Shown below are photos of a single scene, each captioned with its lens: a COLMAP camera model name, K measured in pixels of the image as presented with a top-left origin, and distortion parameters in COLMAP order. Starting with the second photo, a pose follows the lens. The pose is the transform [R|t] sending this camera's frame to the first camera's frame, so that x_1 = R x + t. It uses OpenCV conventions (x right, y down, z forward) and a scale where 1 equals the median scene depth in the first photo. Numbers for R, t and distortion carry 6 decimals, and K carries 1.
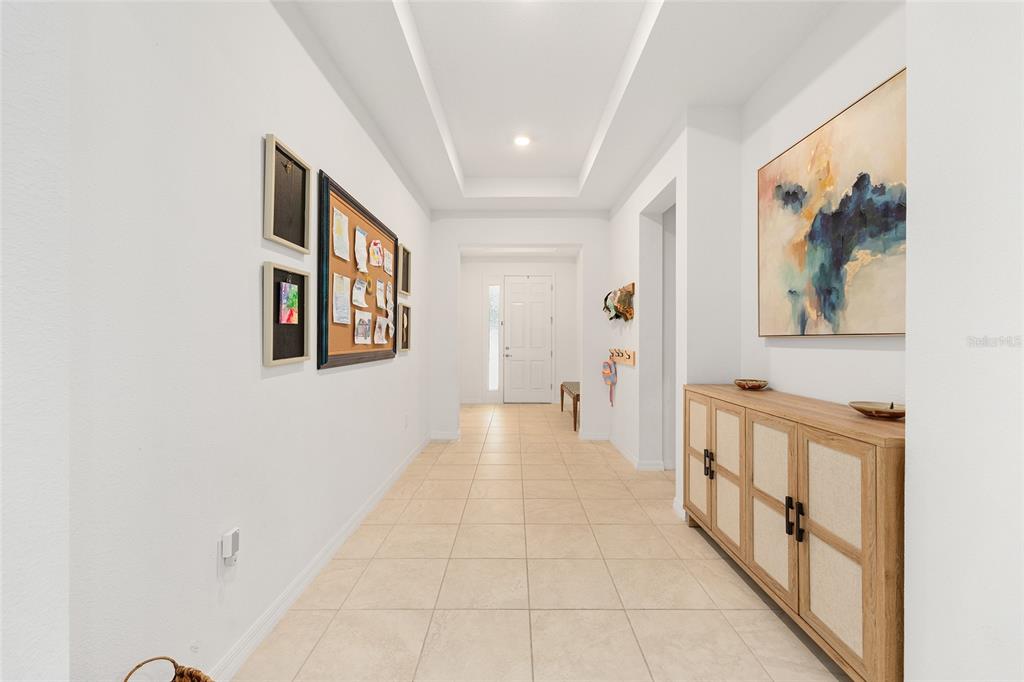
lens RADIAL K [[410.4, 0, 514.6], [0, 410.4, 338.6], [0, 0, 1]] dist [-0.004765, 0.001380]
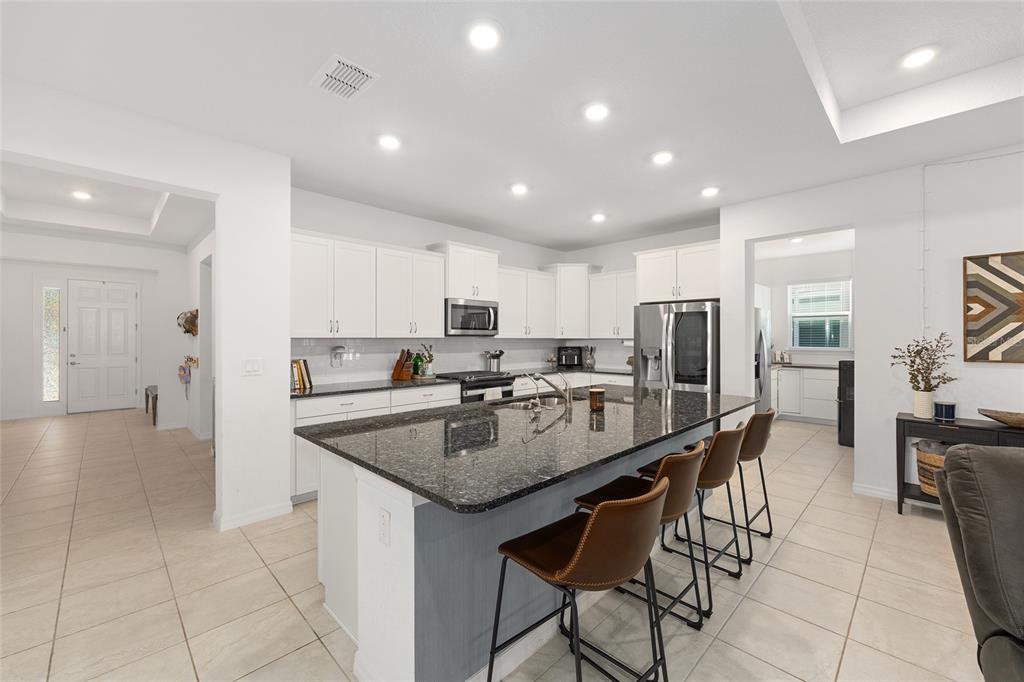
lens RADIAL K [[410.4, 0, 513.9], [0, 410.4, 337.7], [0, 0, 1]] dist [-0.004765, 0.001380]
pose [[0.702670, 0.000104, 0.711515, 0.069489], [-0.001500, 0.999998, 0.001335, -0.055083], [-0.711514, -0.002006, 0.702669, -1.015000]]
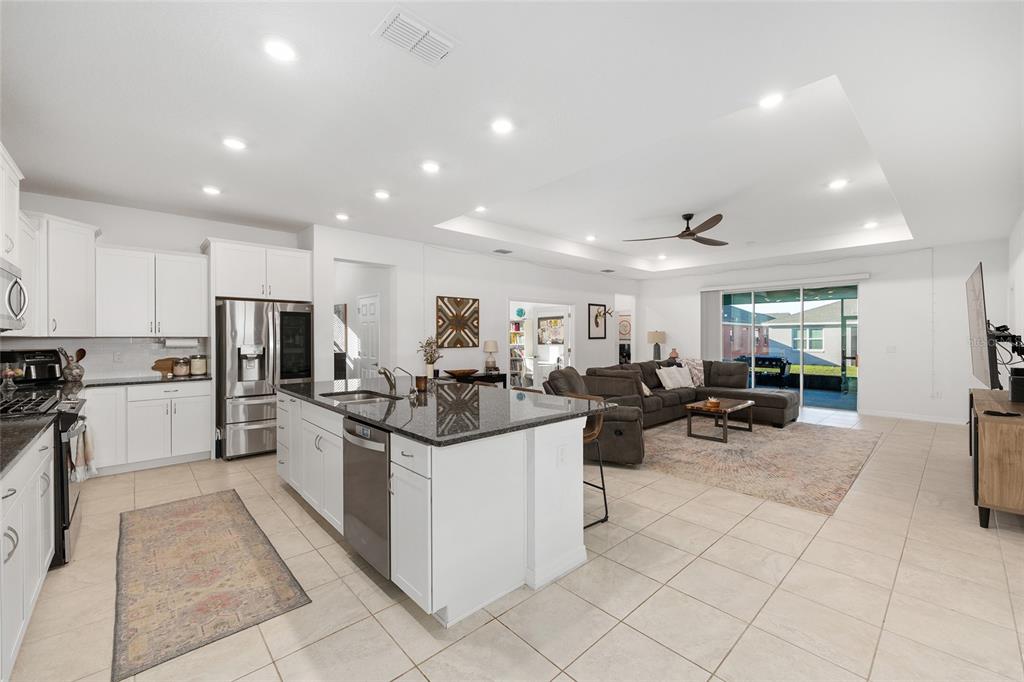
lens RADIAL K [[410.4, 0, 515.6], [0, 410.4, 338.7], [0, 0, 1]] dist [-0.004765, 0.001380]
pose [[-0.681813, -0.000922, 0.731526, -0.190401], [-0.000445, 1.000000, 0.000845, -0.044446], [-0.731527, 0.000251, -0.681813, 0.021988]]
